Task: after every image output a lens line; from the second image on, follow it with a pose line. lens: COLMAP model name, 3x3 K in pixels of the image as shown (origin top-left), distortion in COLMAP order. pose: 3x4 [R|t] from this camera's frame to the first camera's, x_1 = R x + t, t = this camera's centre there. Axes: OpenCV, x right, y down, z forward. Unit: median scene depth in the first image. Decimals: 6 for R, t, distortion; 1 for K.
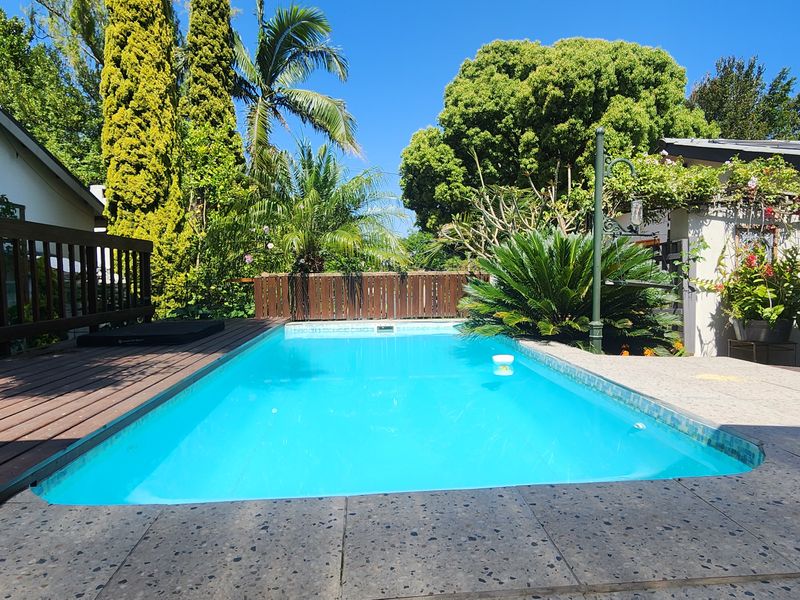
lens RADIAL K [[529.7, 0, 405.8], [0, 529.7, 300.9], [0, 0, 1]] dist [0.004549, 0.000583]
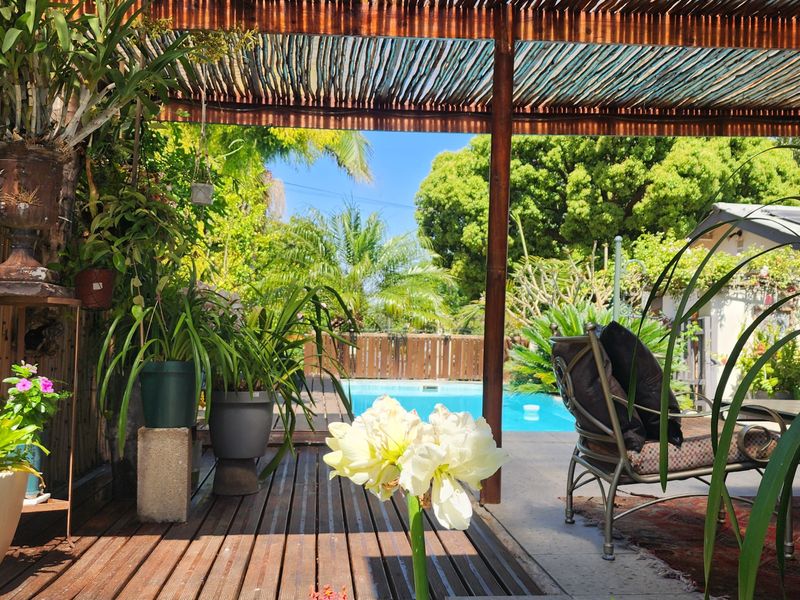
lens RADIAL K [[864.4, 0, 411.9], [0, 864.4, 300.1], [0, 0, 1]] dist [0.204636, -0.504838]
pose [[0.998829, 0.039534, 0.027898, -0.123288], [-0.037131, 0.995945, -0.081942, 0.018901], [-0.031024, 0.080810, 0.996247, -0.691214]]
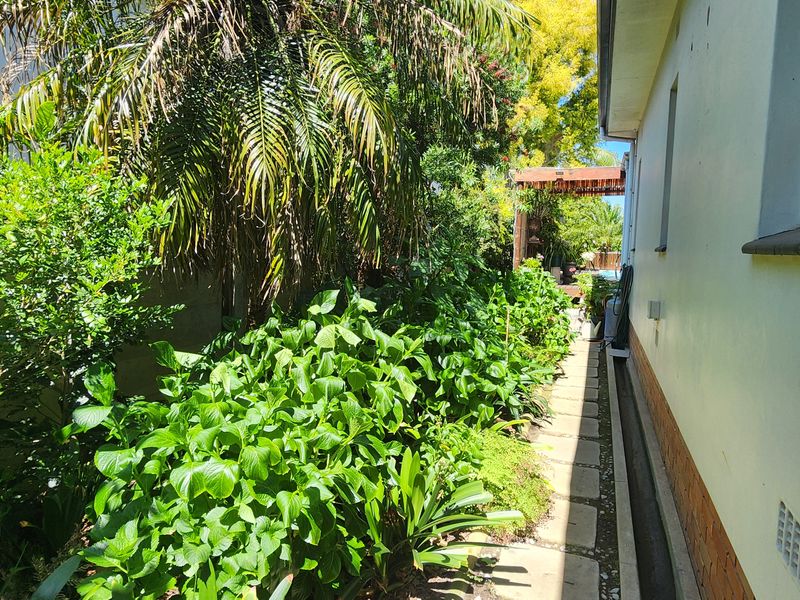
lens RADIAL K [[529.7, 0, 405.8], [0, 529.7, 300.9], [0, 0, 1]] dist [0.004549, 0.000583]
pose [[0.907734, 0.076579, -0.412499, 0.015440], [-0.055616, 0.996487, 0.062606, 0.083481], [0.415844, -0.033888, 0.908804, -1.865550]]
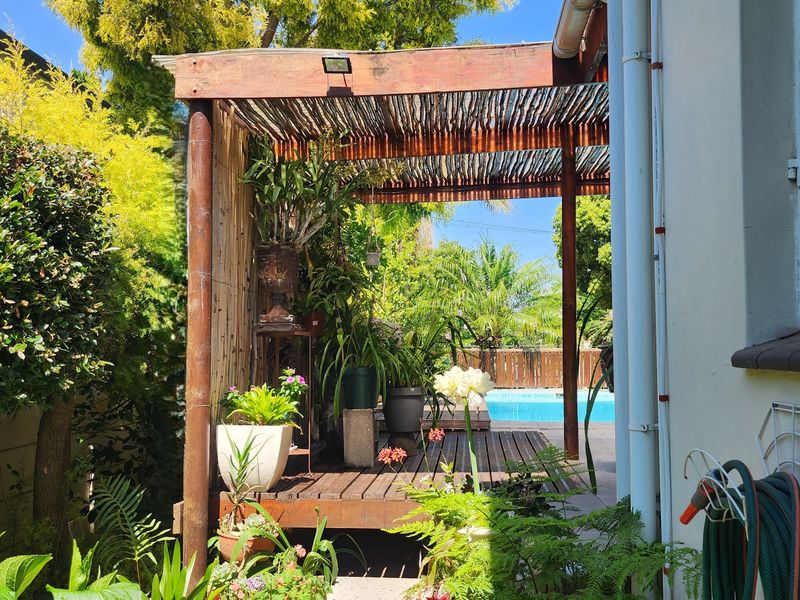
lens RADIAL K [[864.4, 0, 411.9], [0, 864.4, 300.1], [0, 0, 1]] dist [0.204636, -0.504838]
pose [[0.989076, -0.000874, -0.147403, -0.079160], [-0.013754, 0.995073, -0.098188, 0.033746], [0.146762, 0.099143, 0.984191, -0.979708]]
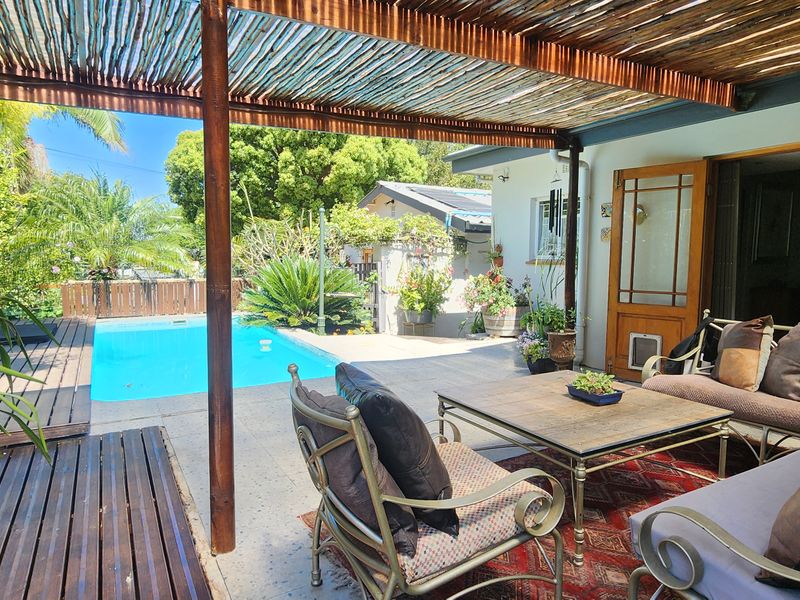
lens RADIAL K [[529.7, 0, 405.8], [0, 529.7, 300.9], [0, 0, 1]] dist [0.004549, 0.000583]
pose [[0.904839, -0.019761, 0.425295, -0.084499], [0.002604, 0.999160, 0.040885, -0.052646], [-0.425746, -0.035887, 0.904131, -0.440924]]
